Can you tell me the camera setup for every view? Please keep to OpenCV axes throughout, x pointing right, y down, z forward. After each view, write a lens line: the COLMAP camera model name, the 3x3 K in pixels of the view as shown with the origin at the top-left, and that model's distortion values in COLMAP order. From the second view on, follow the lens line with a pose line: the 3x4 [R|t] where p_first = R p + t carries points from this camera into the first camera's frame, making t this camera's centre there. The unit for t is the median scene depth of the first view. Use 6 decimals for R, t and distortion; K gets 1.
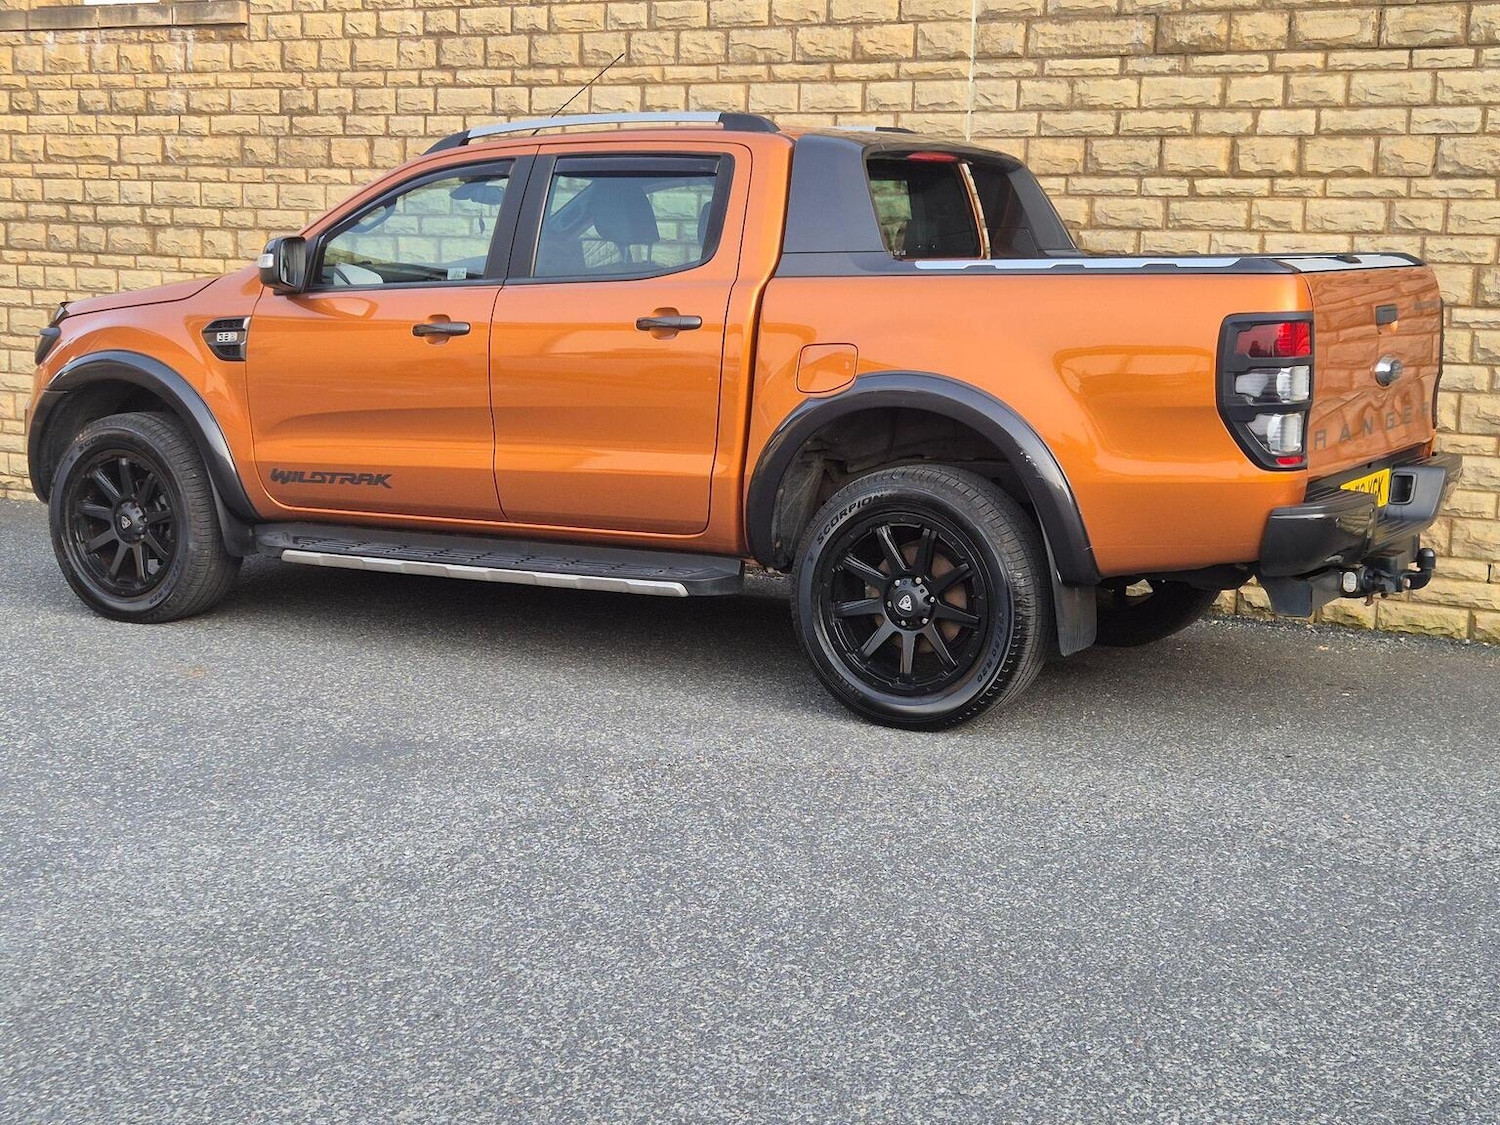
lens RADIAL K [[2067.4, 0, 770.8], [0, 2067.4, 527.8], [0, 0, 1]] dist [0.079117, -0.033864]
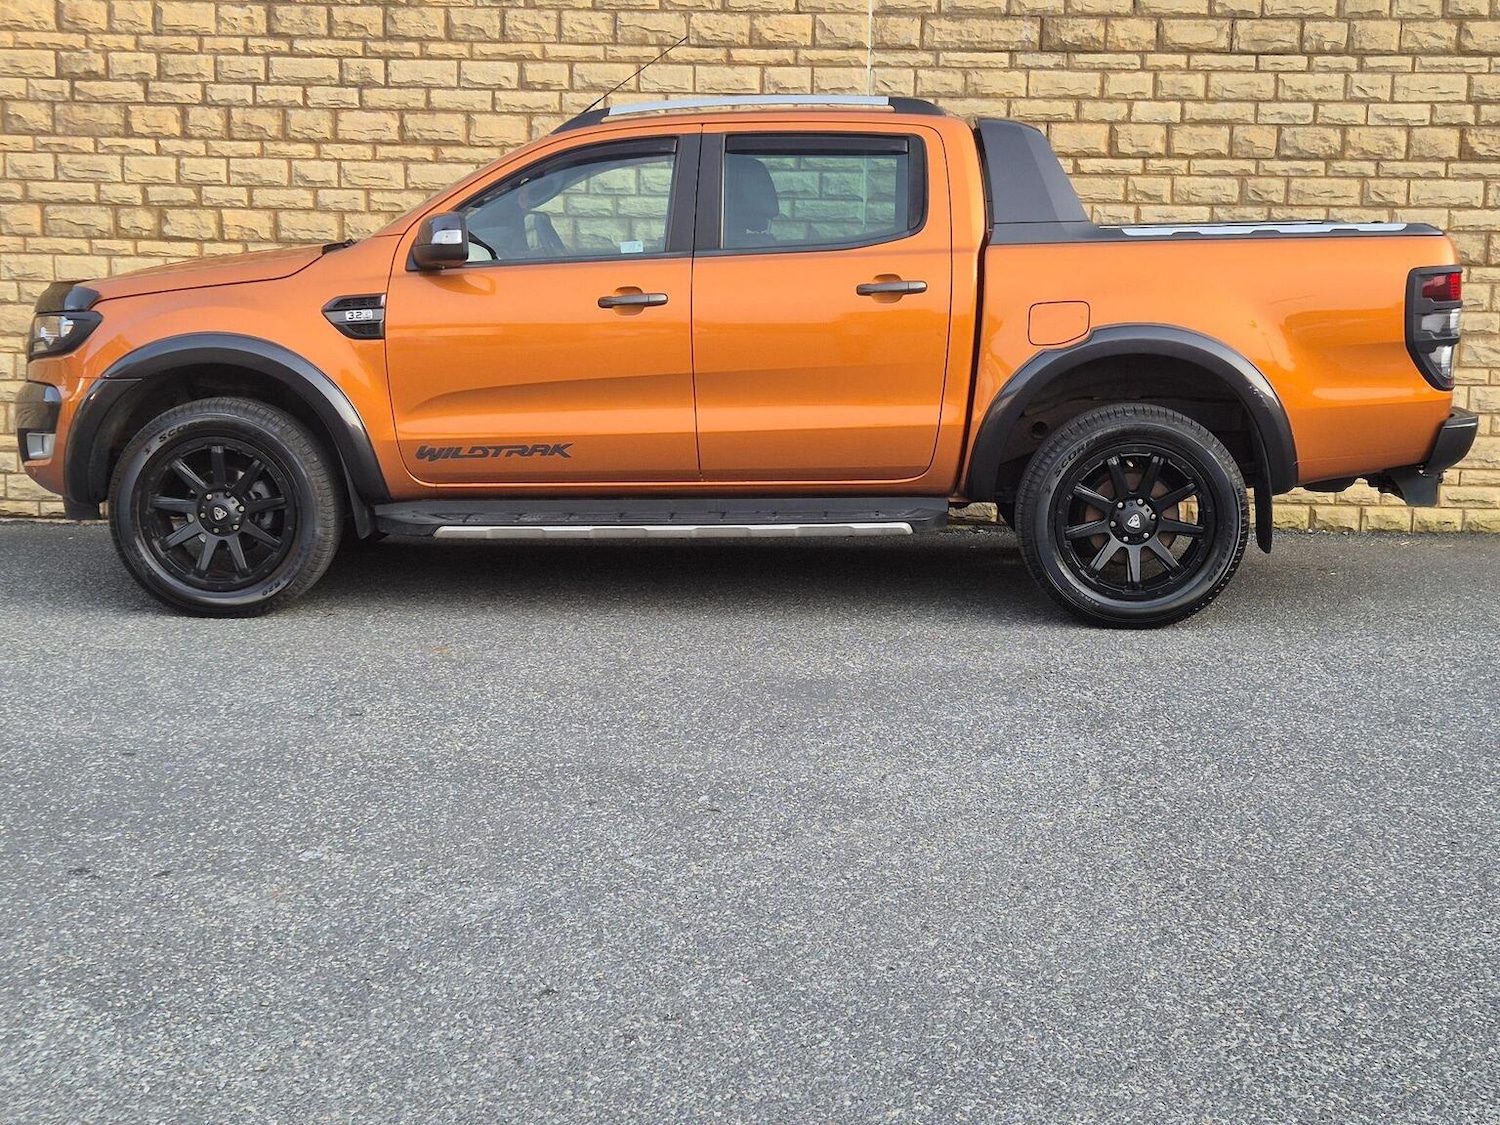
lens RADIAL K [[2067.4, 0, 770.8], [0, 2067.4, 527.8], [0, 0, 1]] dist [0.079117, -0.033864]
pose [[0.886962, -0.075321, 0.455660, -0.507637], [0.068391, 0.997155, 0.031706, -0.008805], [-0.456752, 0.003041, 0.889589, 0.035602]]
